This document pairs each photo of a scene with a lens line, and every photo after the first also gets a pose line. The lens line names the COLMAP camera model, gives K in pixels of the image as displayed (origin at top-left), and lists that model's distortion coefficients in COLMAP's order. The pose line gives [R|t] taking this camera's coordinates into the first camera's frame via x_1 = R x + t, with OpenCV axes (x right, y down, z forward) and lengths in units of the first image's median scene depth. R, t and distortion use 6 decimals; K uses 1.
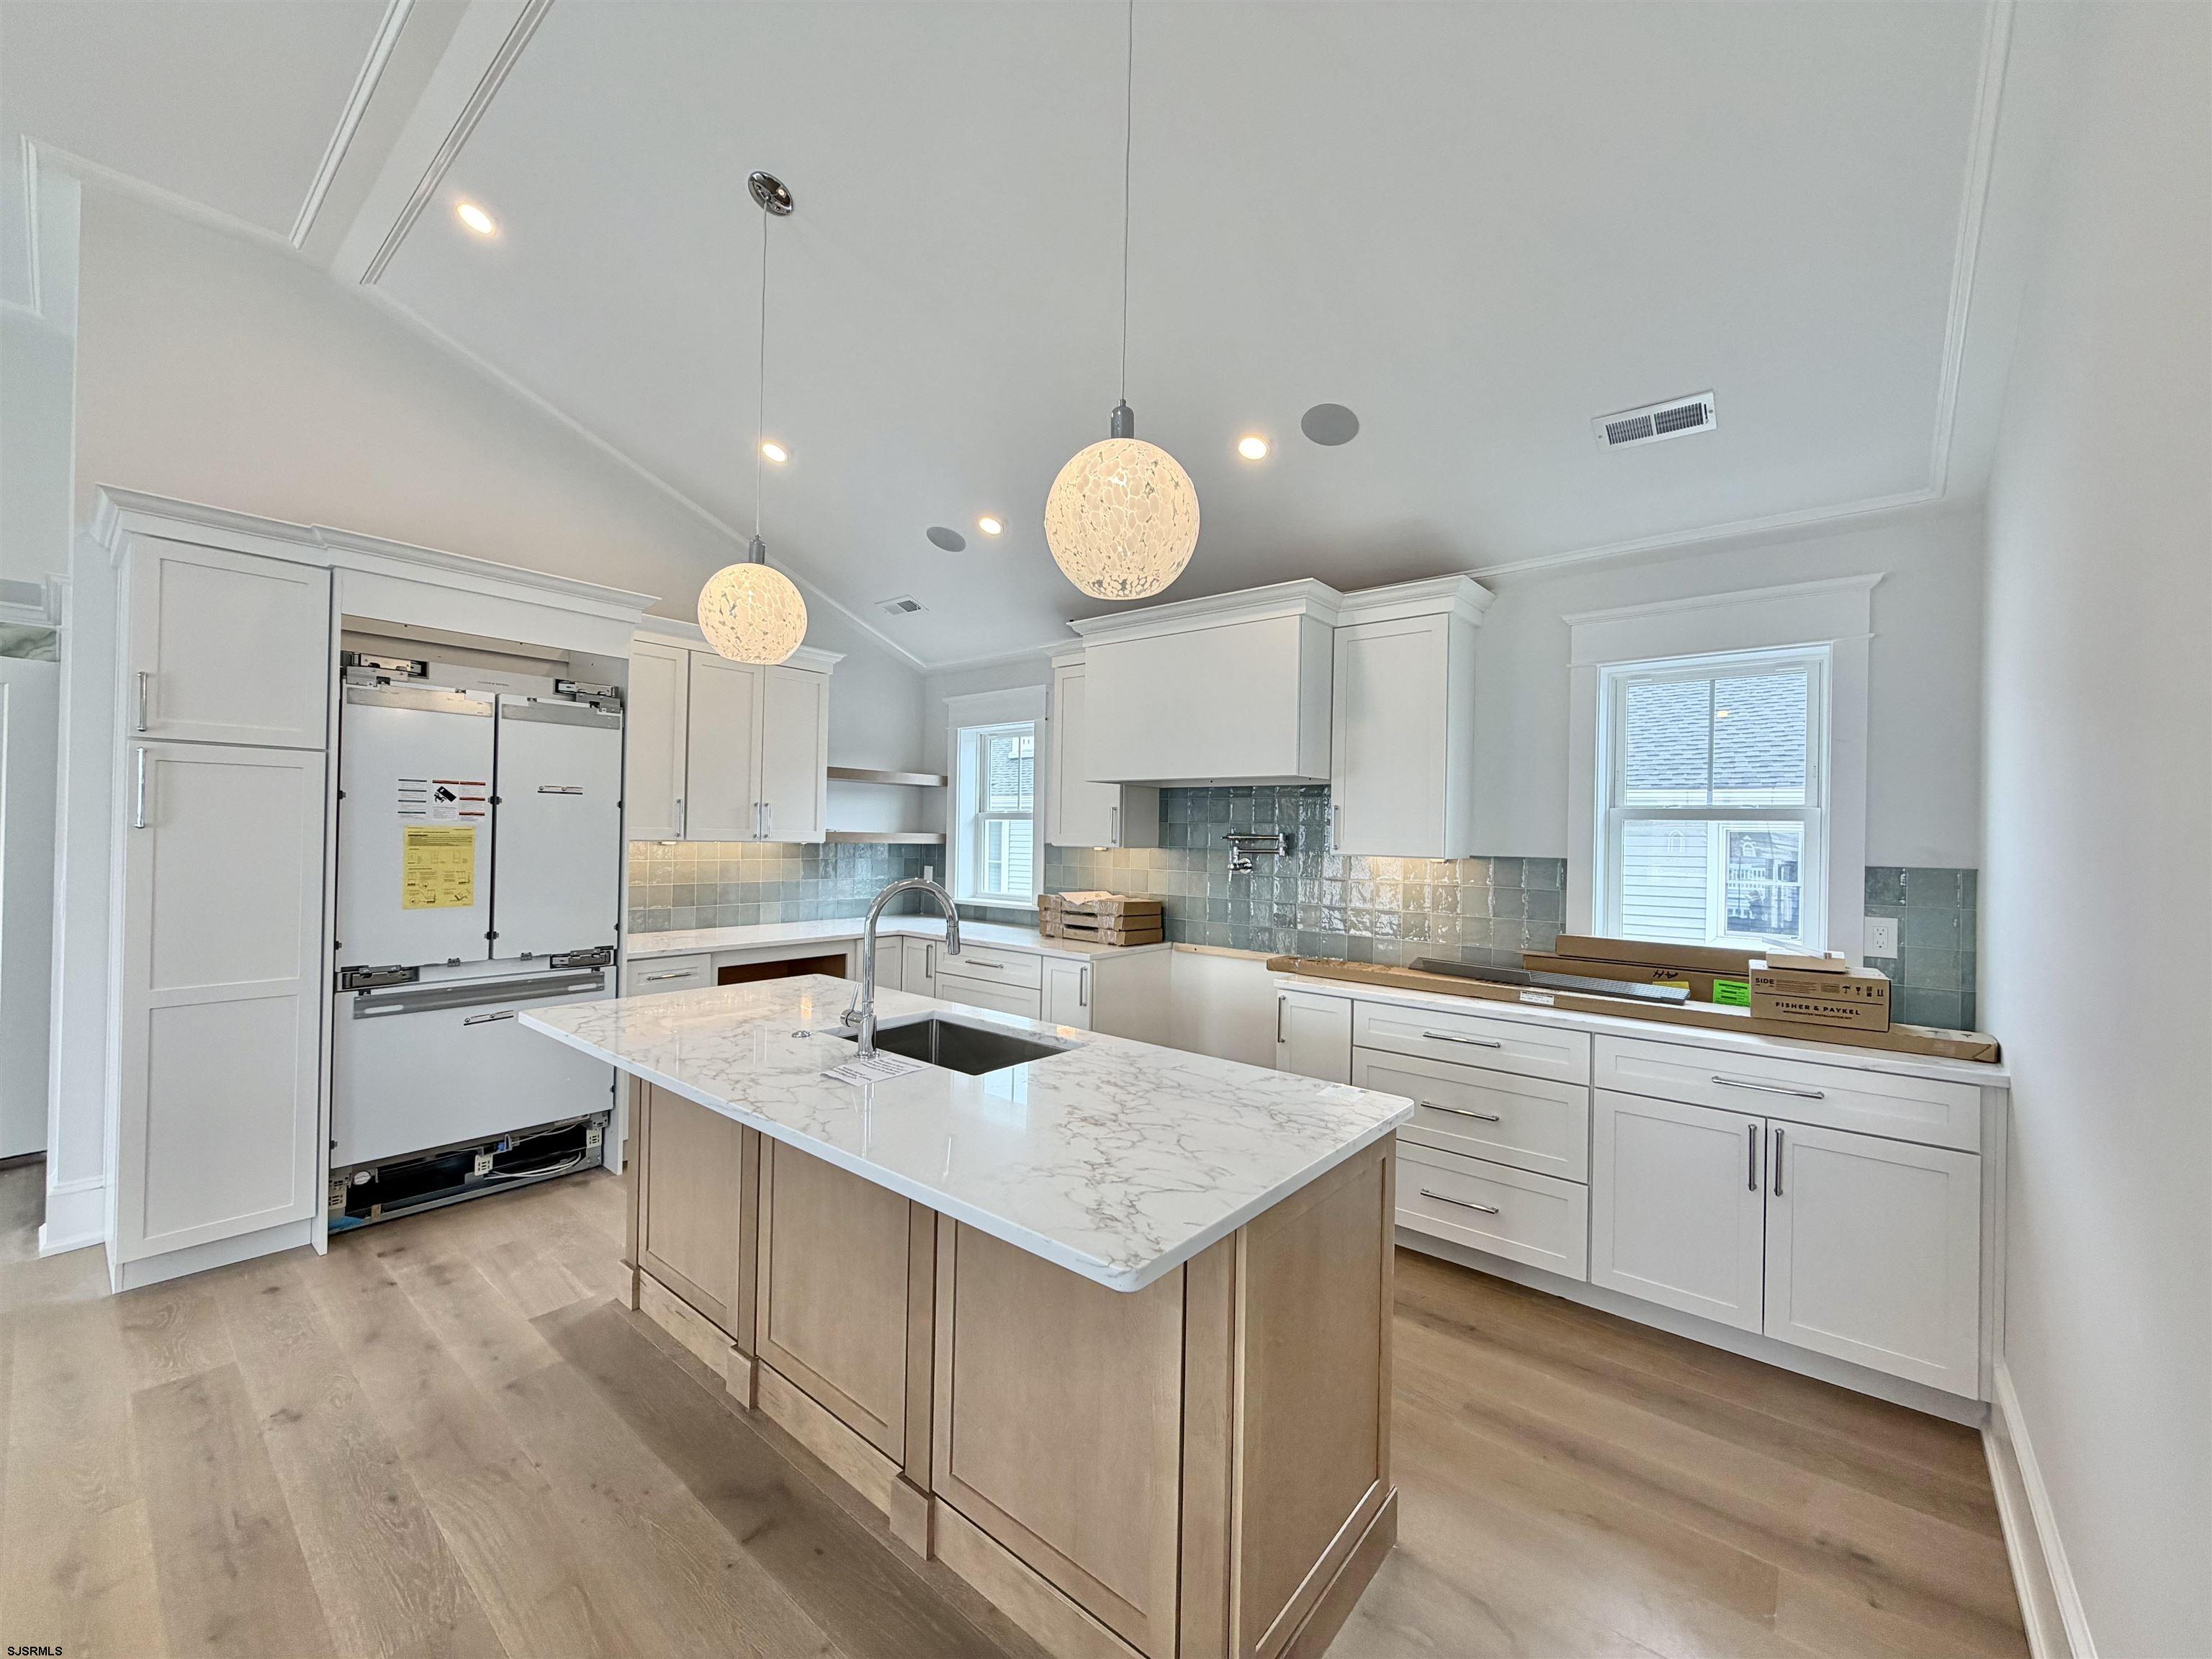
lens RADIAL K [[883.1, 0, 1092.4], [0, 883.1, 833.7], [0, 0, 1]] dist [0.001766, 0.000096]
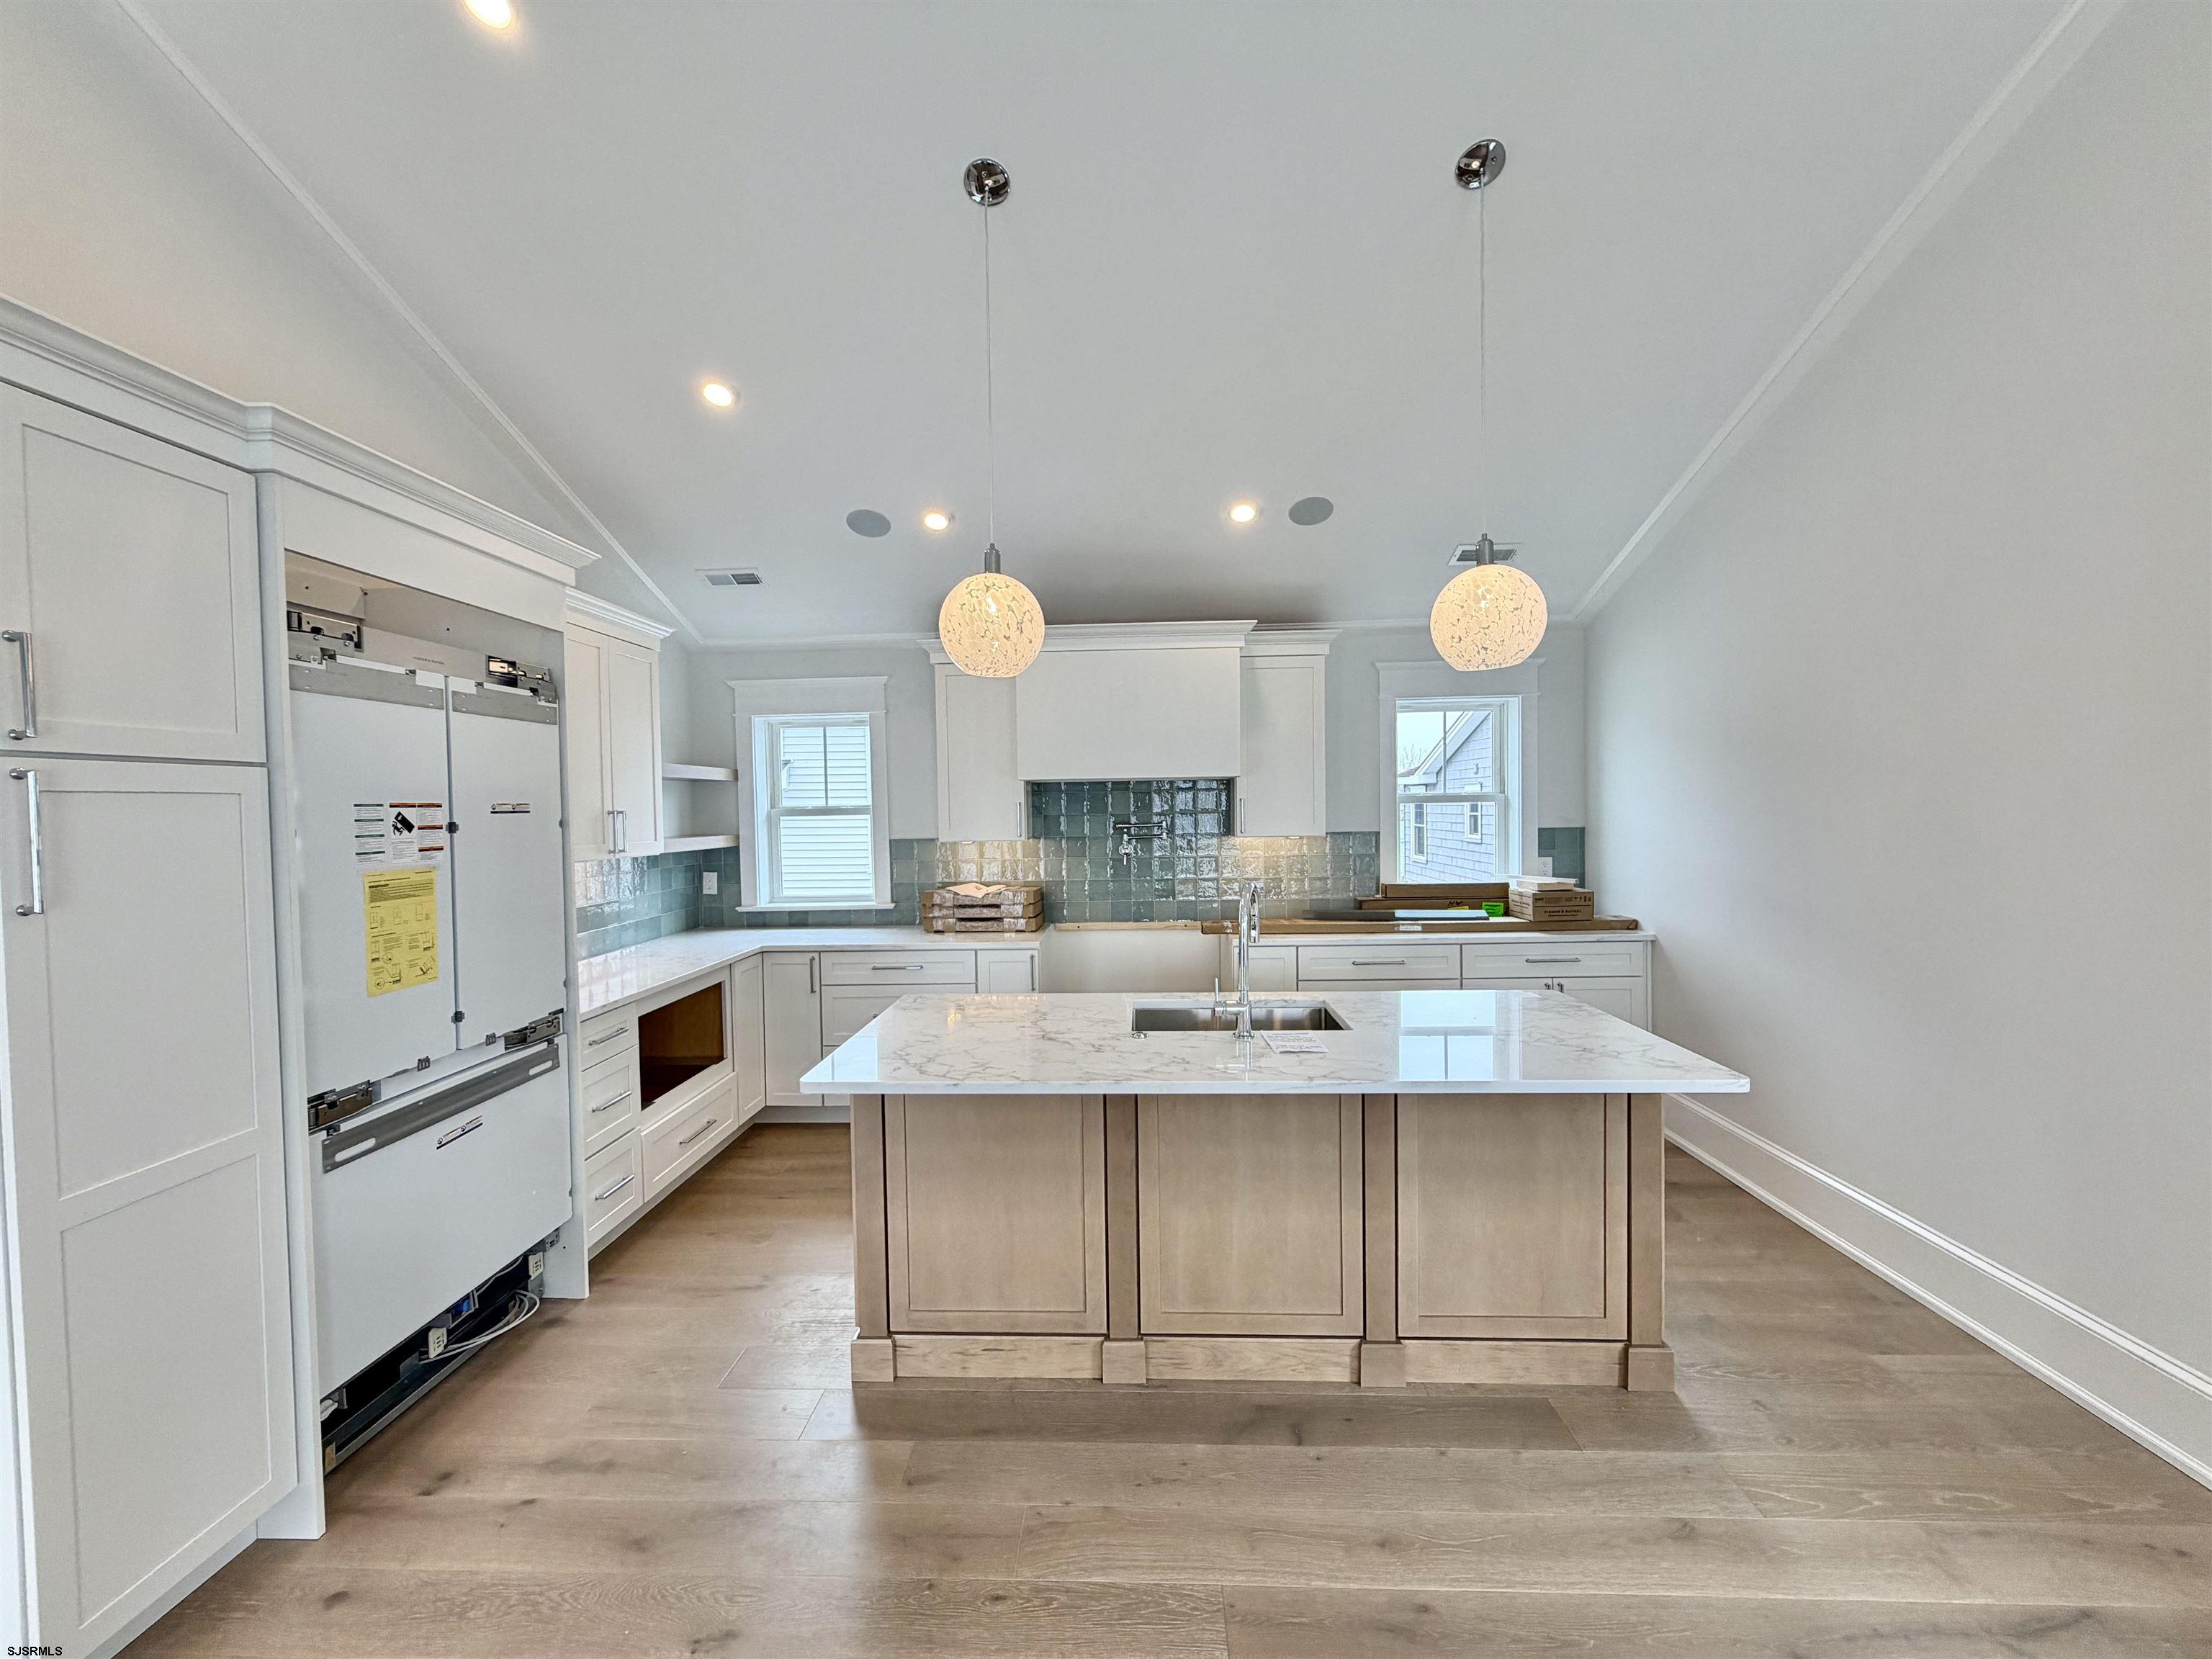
lens RADIAL K [[883.1, 0, 1102.9], [0, 883.1, 836.3], [0, 0, 1]] dist [0.001766, 0.000096]
pose [[0.793369, -0.055288, 0.606225, -0.703559], [0.033604, 0.998326, 0.047070, -0.047279], [-0.607813, -0.016972, 0.793899, 0.123389]]
